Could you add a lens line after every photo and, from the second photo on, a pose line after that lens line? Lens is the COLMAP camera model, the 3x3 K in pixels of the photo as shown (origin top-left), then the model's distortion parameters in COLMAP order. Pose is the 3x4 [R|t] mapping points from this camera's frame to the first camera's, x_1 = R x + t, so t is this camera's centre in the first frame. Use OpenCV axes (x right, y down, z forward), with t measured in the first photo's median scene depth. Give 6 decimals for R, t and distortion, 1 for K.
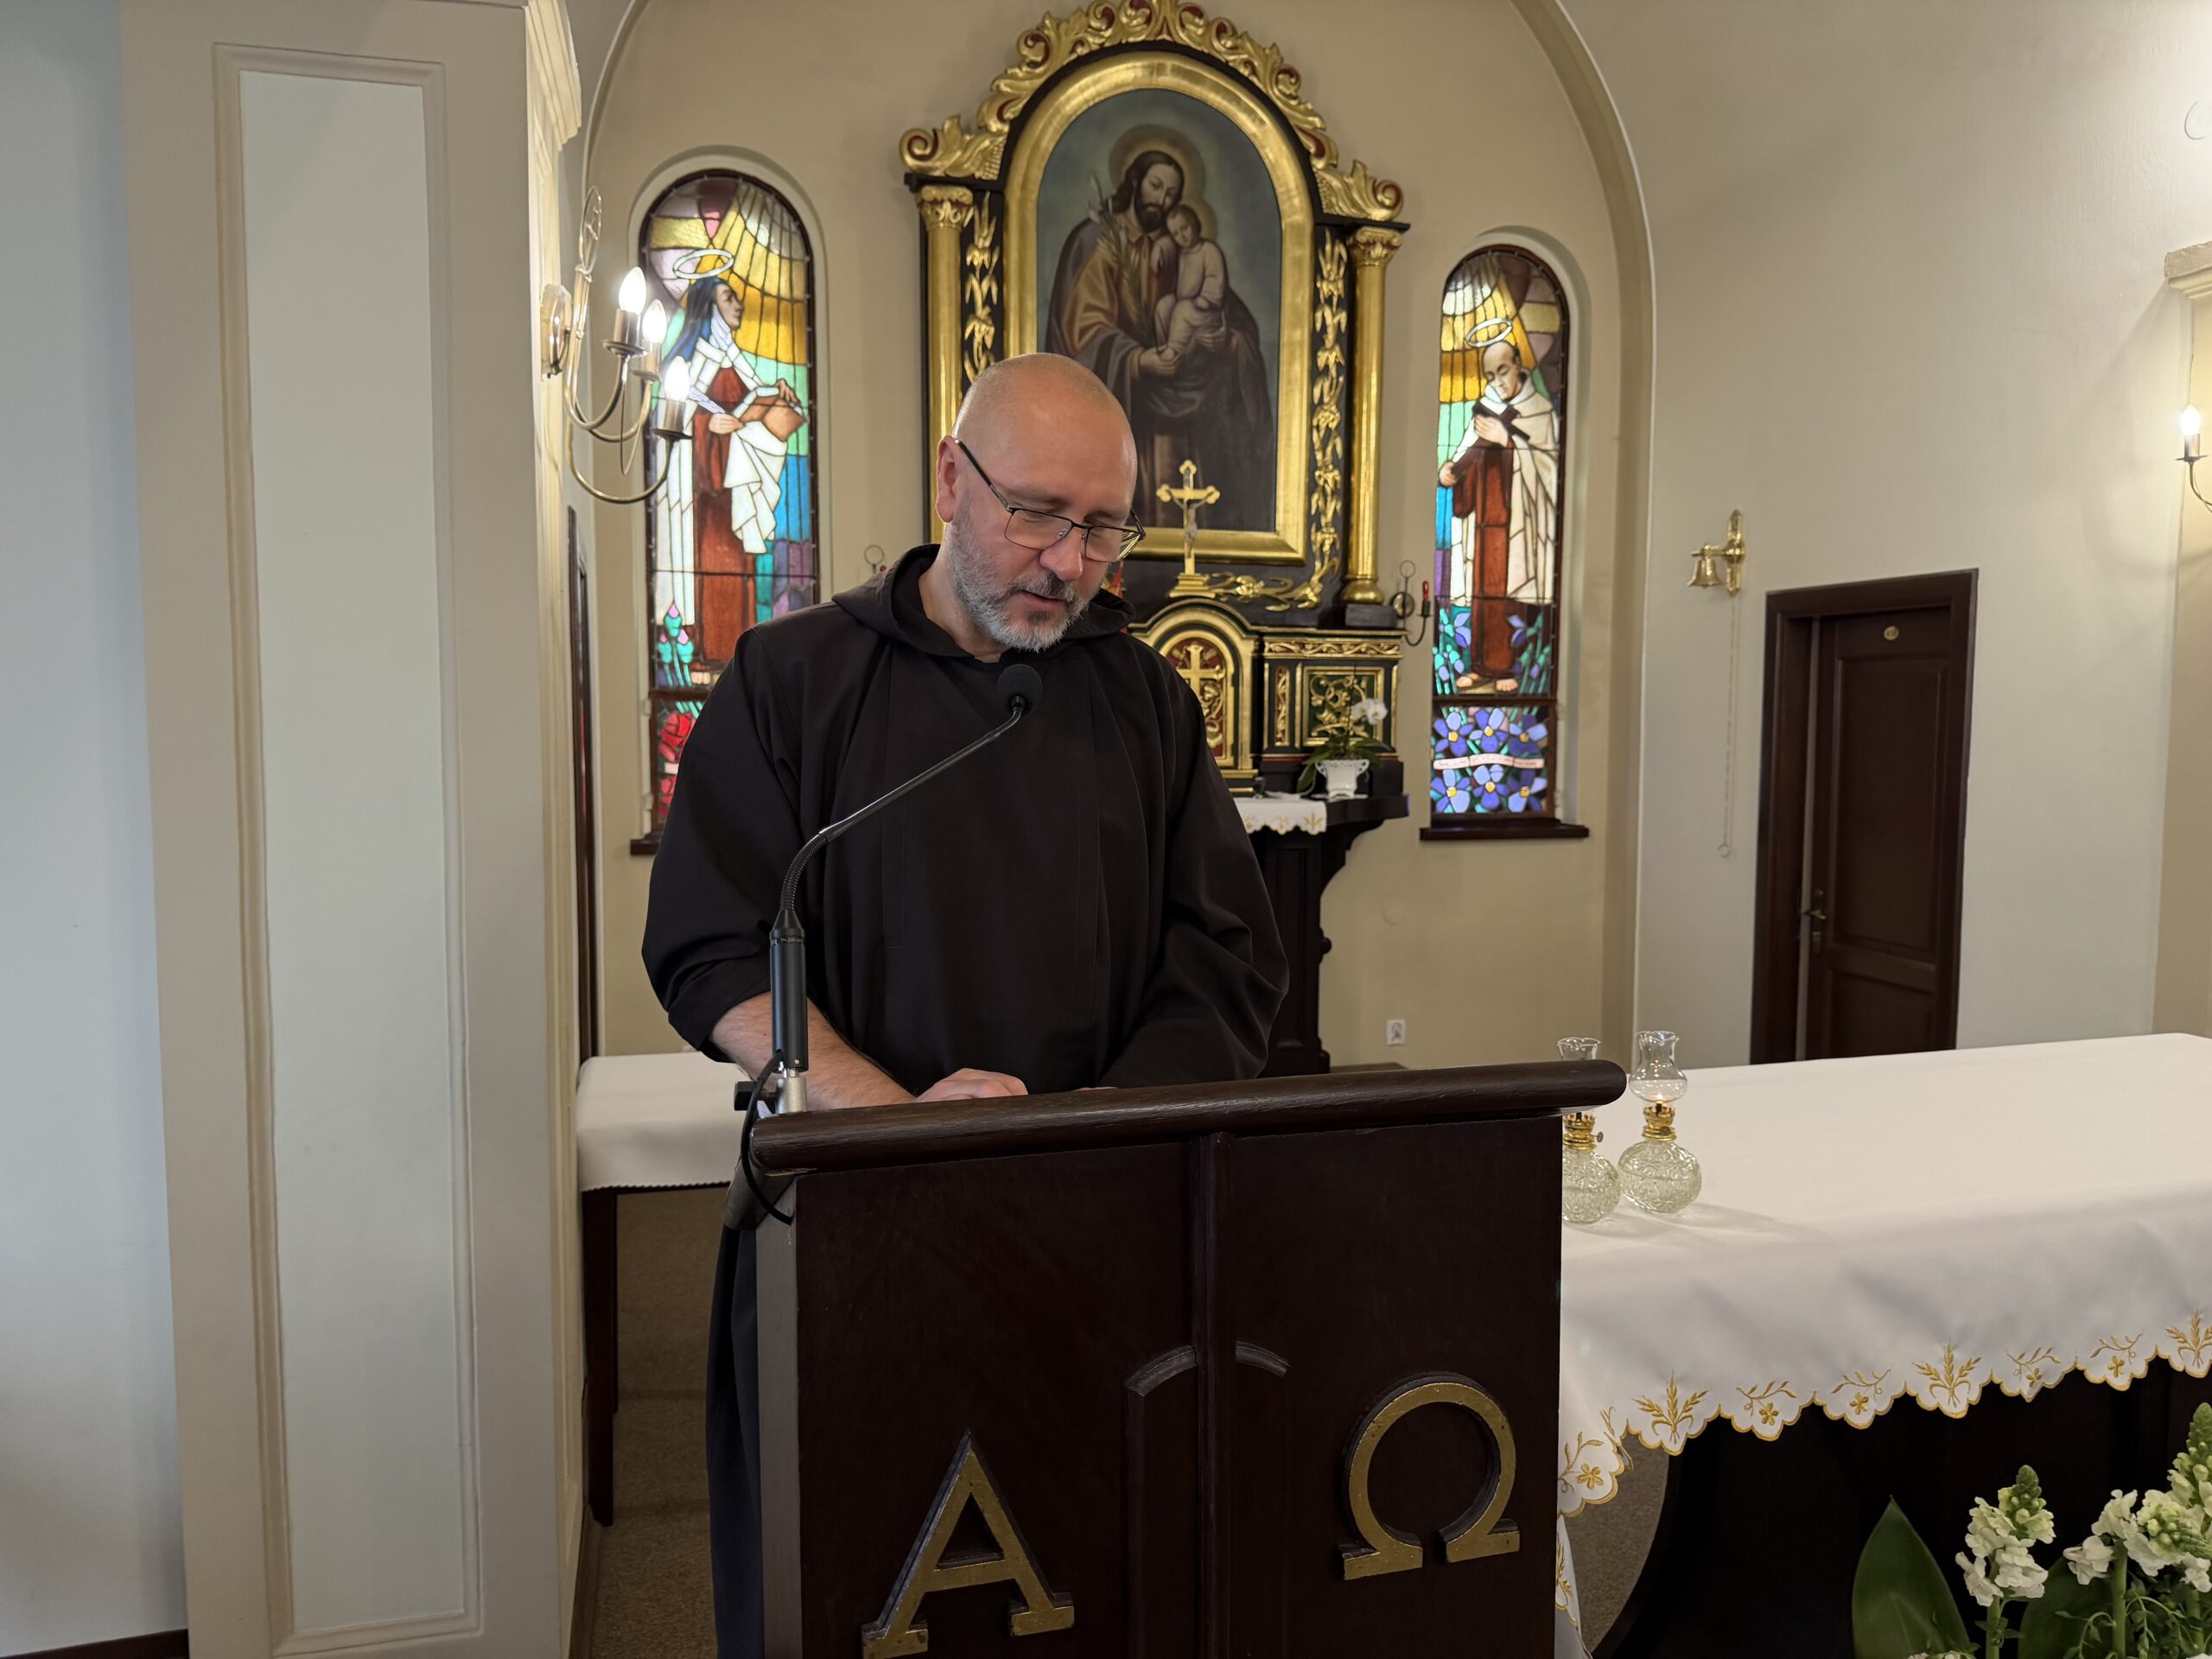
lens RADIAL K [[1562.0, 0, 1102.0], [0, 1562.0, 831.8], [0, 0, 1]] dist [0.045270, -0.056900]
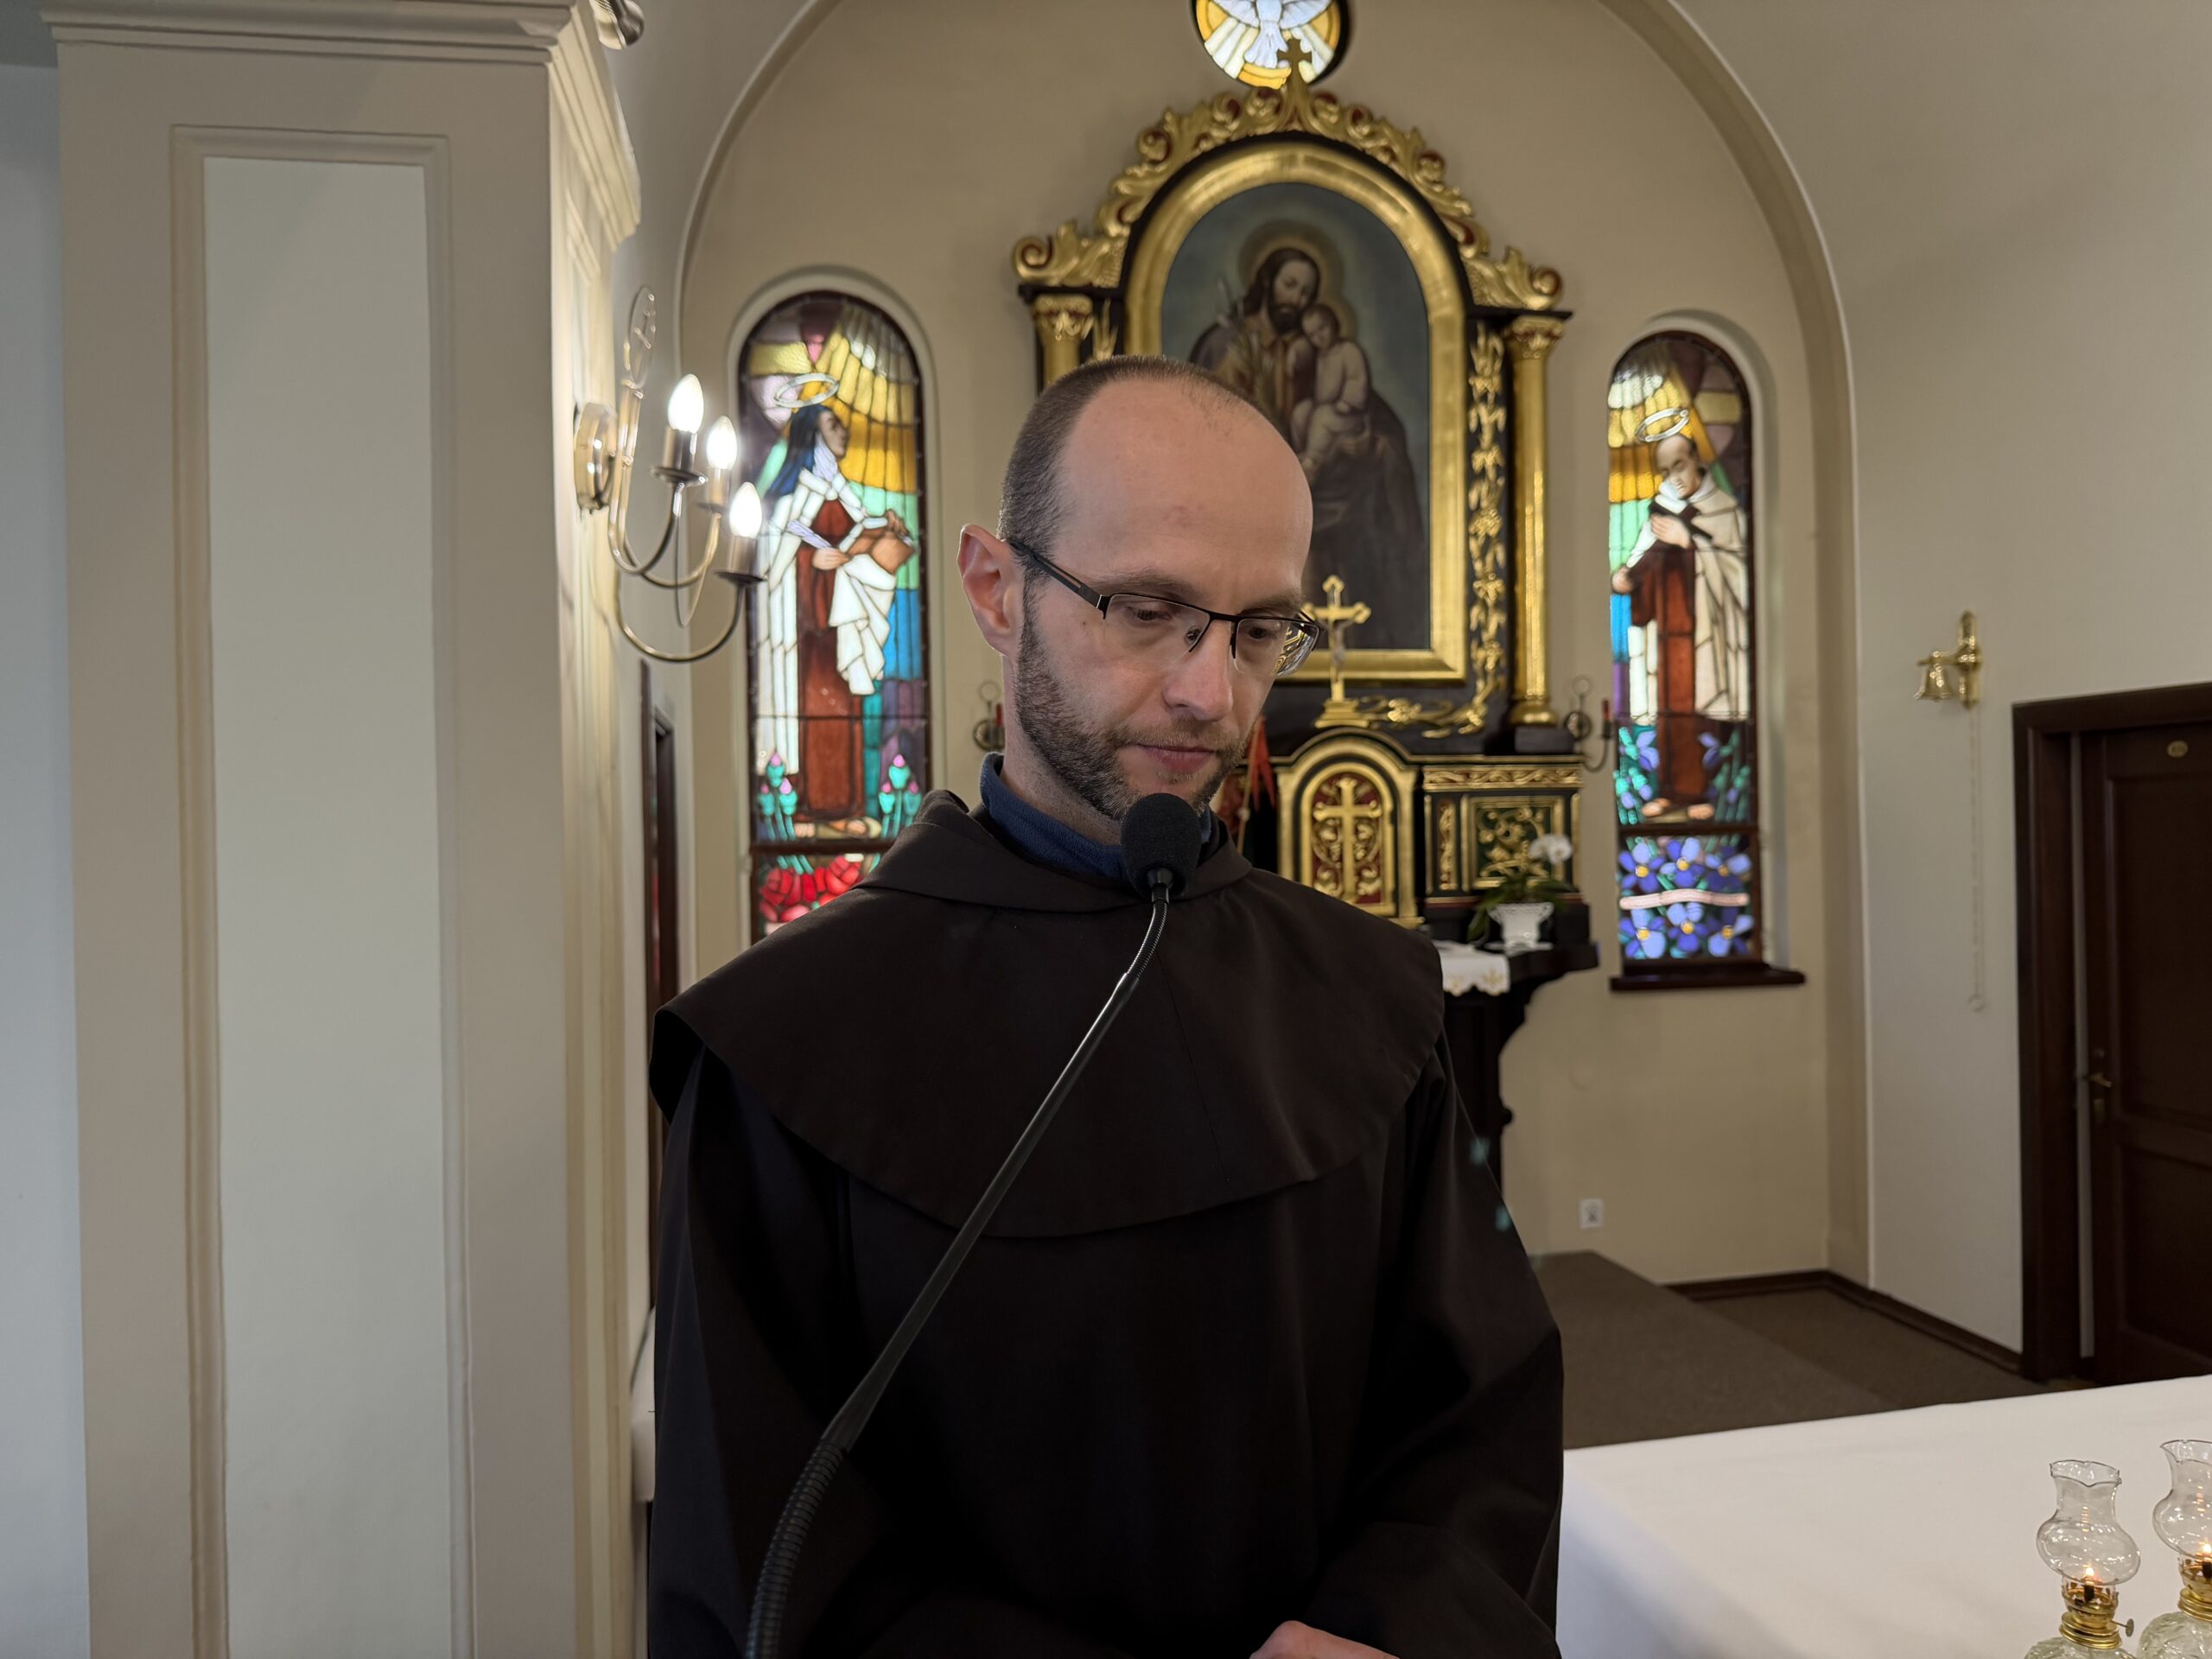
lens RADIAL K [[1562.0, 0, 1094.3], [0, 1562.0, 825.6], [0, 0, 1]] dist [0.045270, -0.056900]
pose [[0.996376, -0.024317, -0.081508, -0.012152], [0.018052, 0.996888, -0.076740, -0.027211], [0.083120, 0.074991, 0.993714, 0.101340]]
